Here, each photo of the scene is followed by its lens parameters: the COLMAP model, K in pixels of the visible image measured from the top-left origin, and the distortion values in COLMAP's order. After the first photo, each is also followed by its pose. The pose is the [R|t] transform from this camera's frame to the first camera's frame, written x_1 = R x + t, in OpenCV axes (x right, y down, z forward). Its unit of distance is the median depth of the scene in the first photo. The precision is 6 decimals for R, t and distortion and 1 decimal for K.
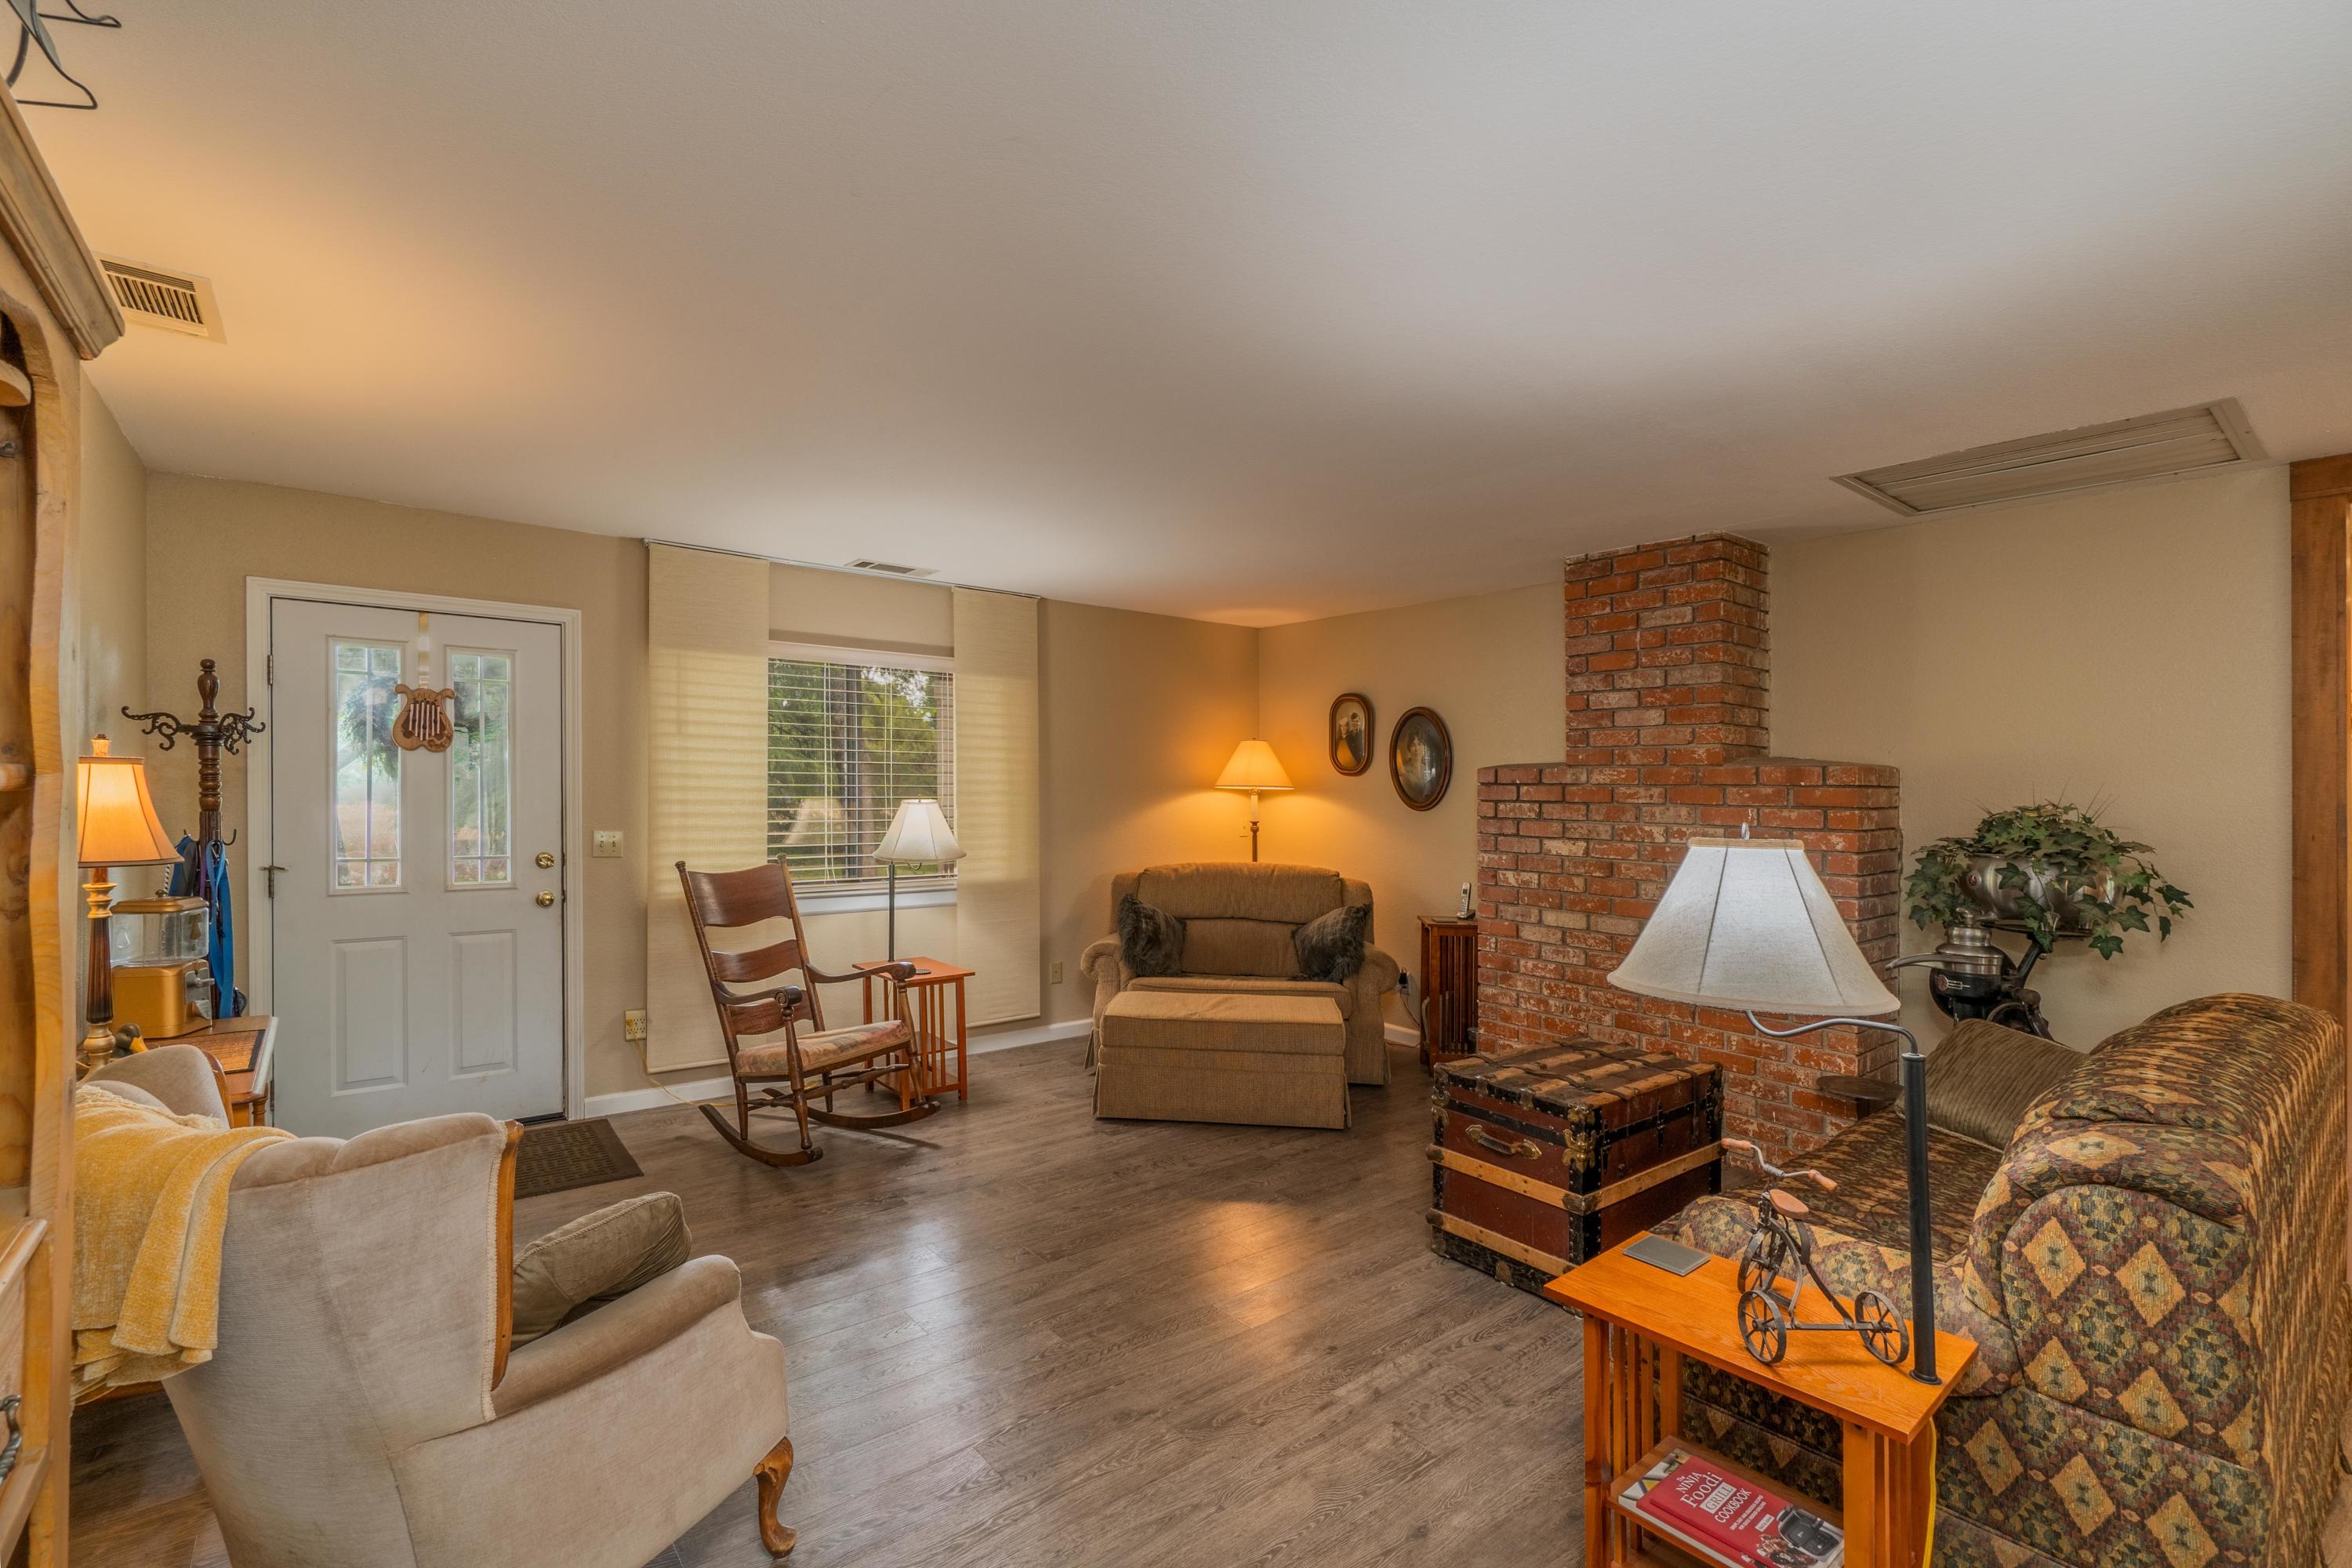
lens RADIAL K [[1038.7, 0, 1176.0], [0, 1038.7, 784.0], [0, 0, 1]] dist [-0.000407, 0.000470]
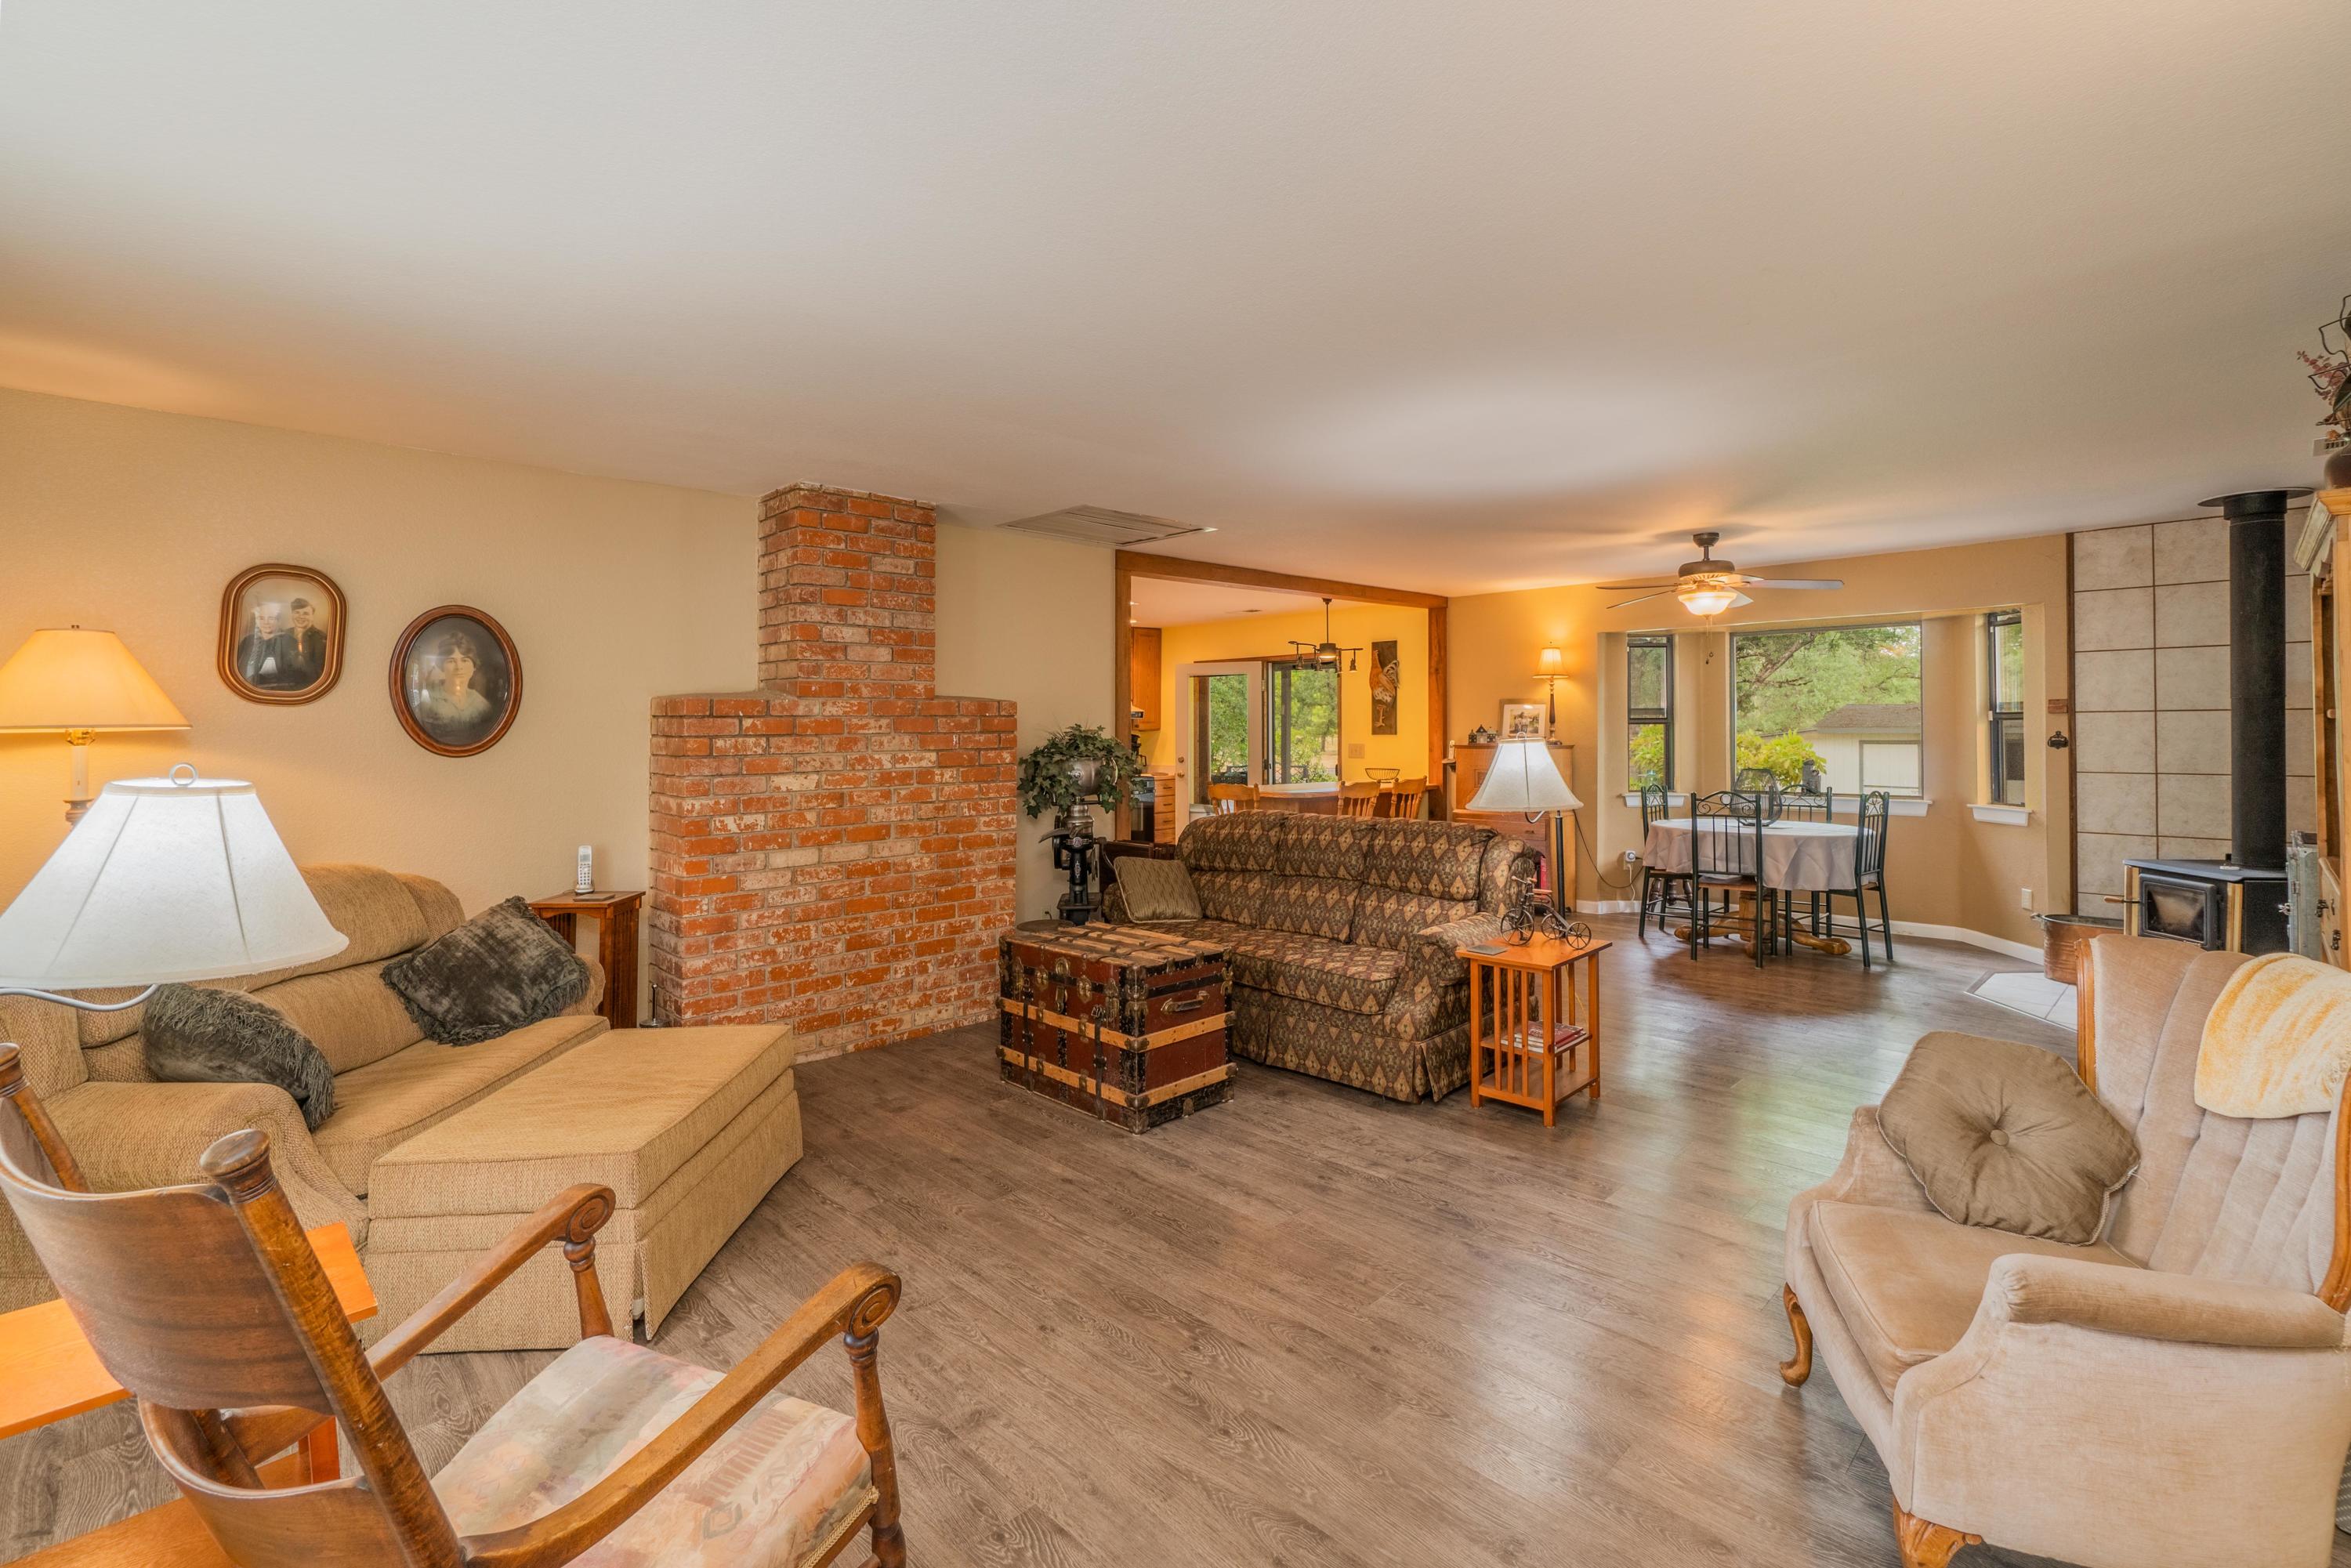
lens RADIAL K [[1038.2, 0, 1173.8], [0, 1038.2, 694.3], [0, 0, 1]] dist [-0.010467, -0.000089]
pose [[-0.096858, 0.015451, 0.995178, -0.632752], [0.003450, 0.999879, -0.015189, -0.004305], [-0.995292, 0.001962, -0.096900, 0.773767]]
